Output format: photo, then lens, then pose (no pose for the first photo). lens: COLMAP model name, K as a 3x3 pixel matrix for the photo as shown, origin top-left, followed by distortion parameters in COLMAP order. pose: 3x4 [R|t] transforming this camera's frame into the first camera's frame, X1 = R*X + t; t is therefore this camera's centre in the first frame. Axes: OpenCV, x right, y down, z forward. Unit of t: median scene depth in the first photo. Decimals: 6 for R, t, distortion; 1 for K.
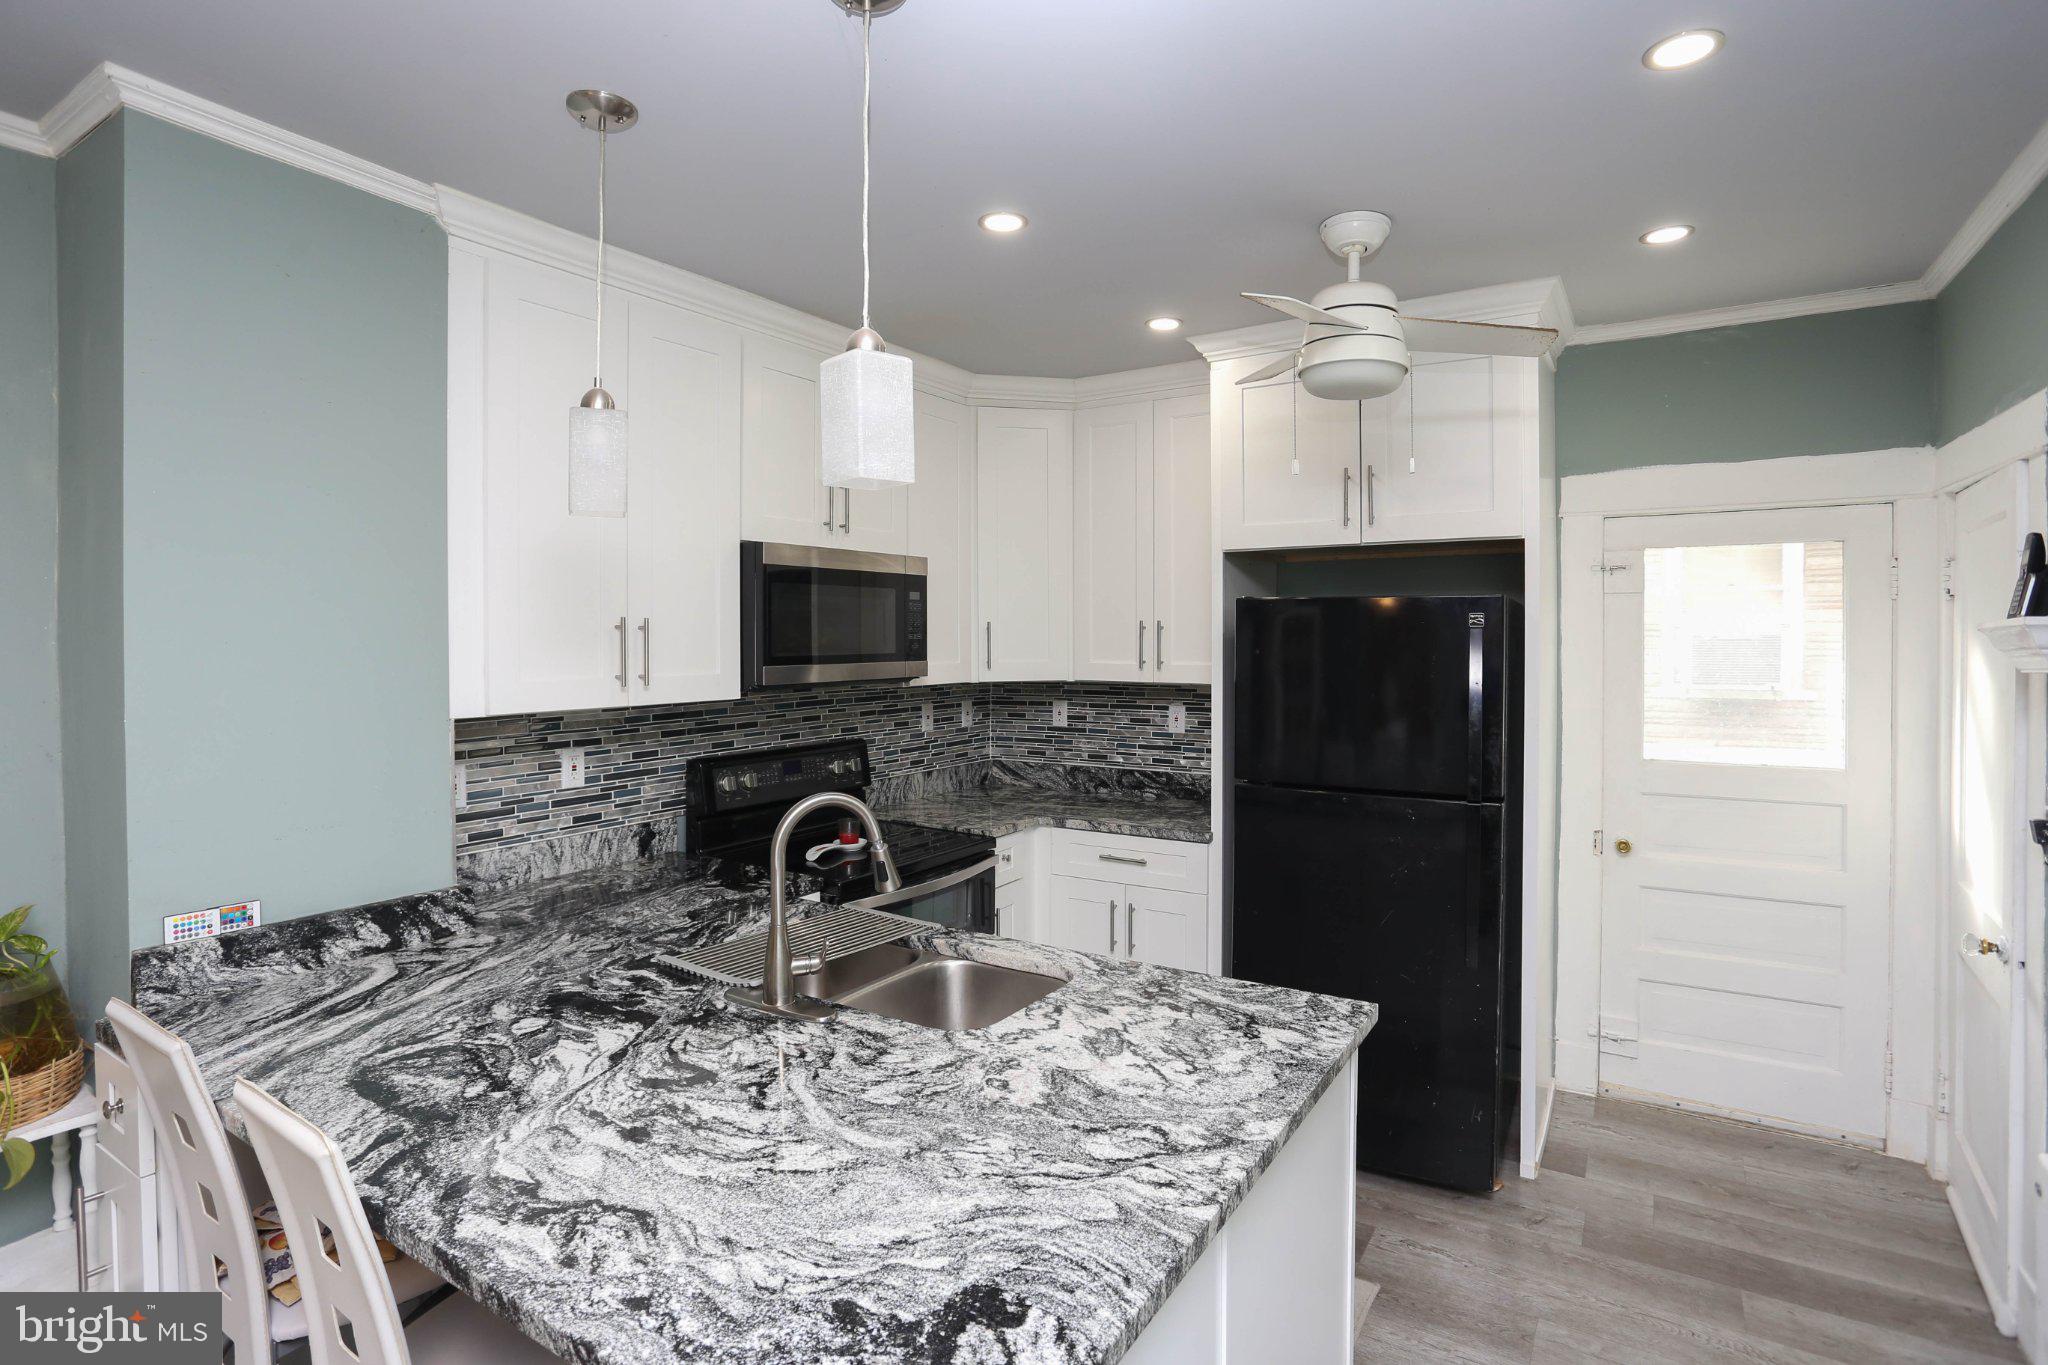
lens RADIAL K [[1017.0, 0, 1020.6], [0, 1017.0, 642.9], [0, 0, 1]] dist [-0.003799, -0.000063]
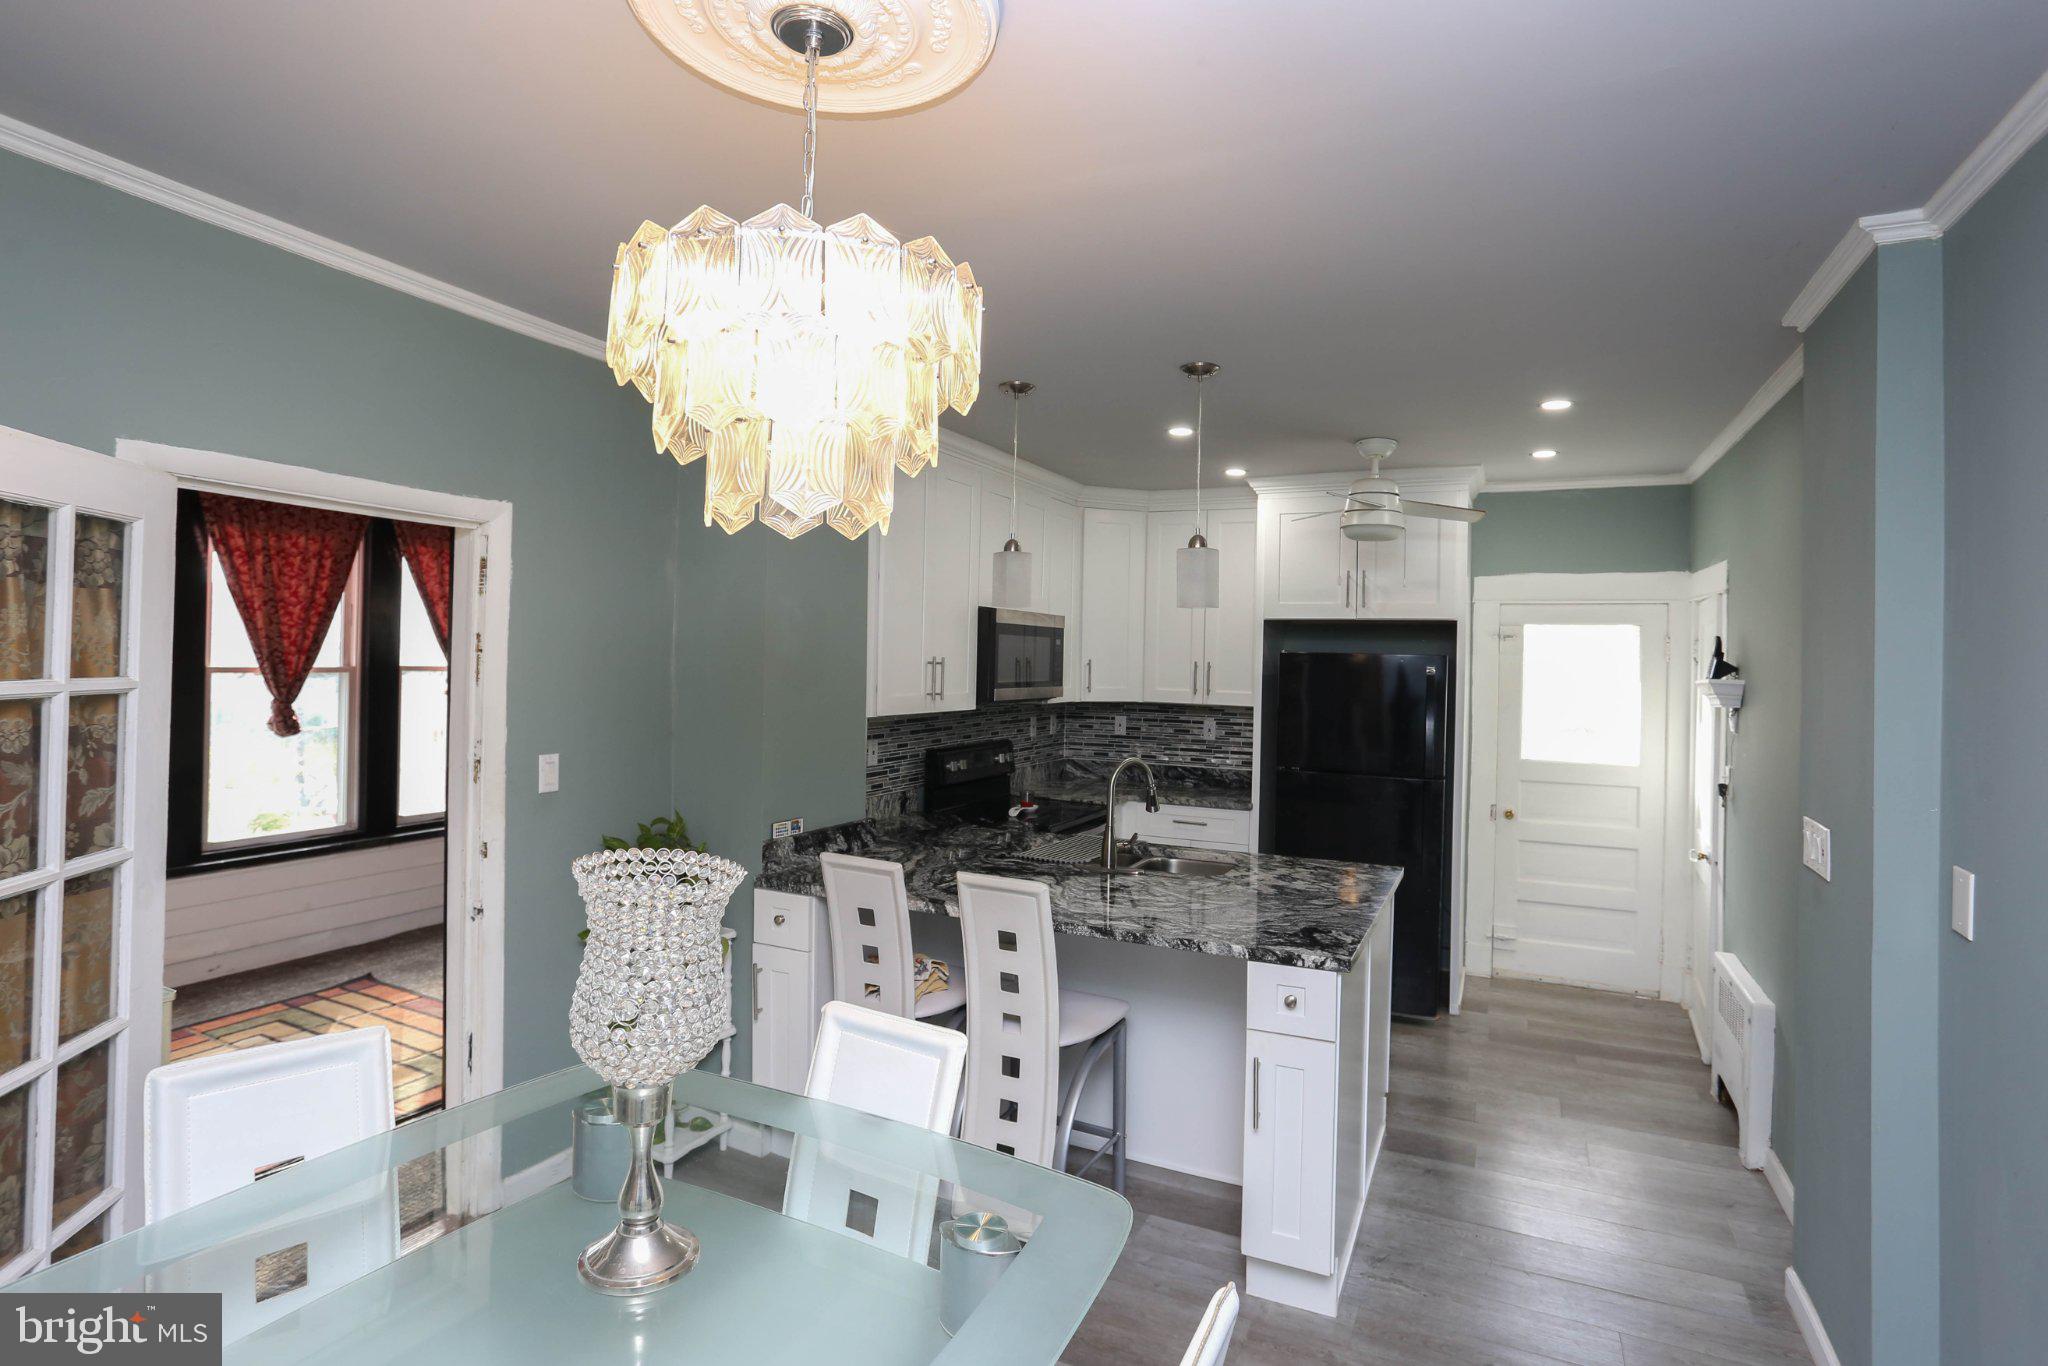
lens RADIAL K [[1017.0, 0, 1020.6], [0, 1017.0, 643.4], [0, 0, 1]] dist [-0.003799, -0.000063]
pose [[0.993445, 0.025254, 0.111486, -0.583561], [-0.023252, 0.999545, -0.019218, -0.027462], [-0.111921, 0.016500, 0.993580, -0.828527]]
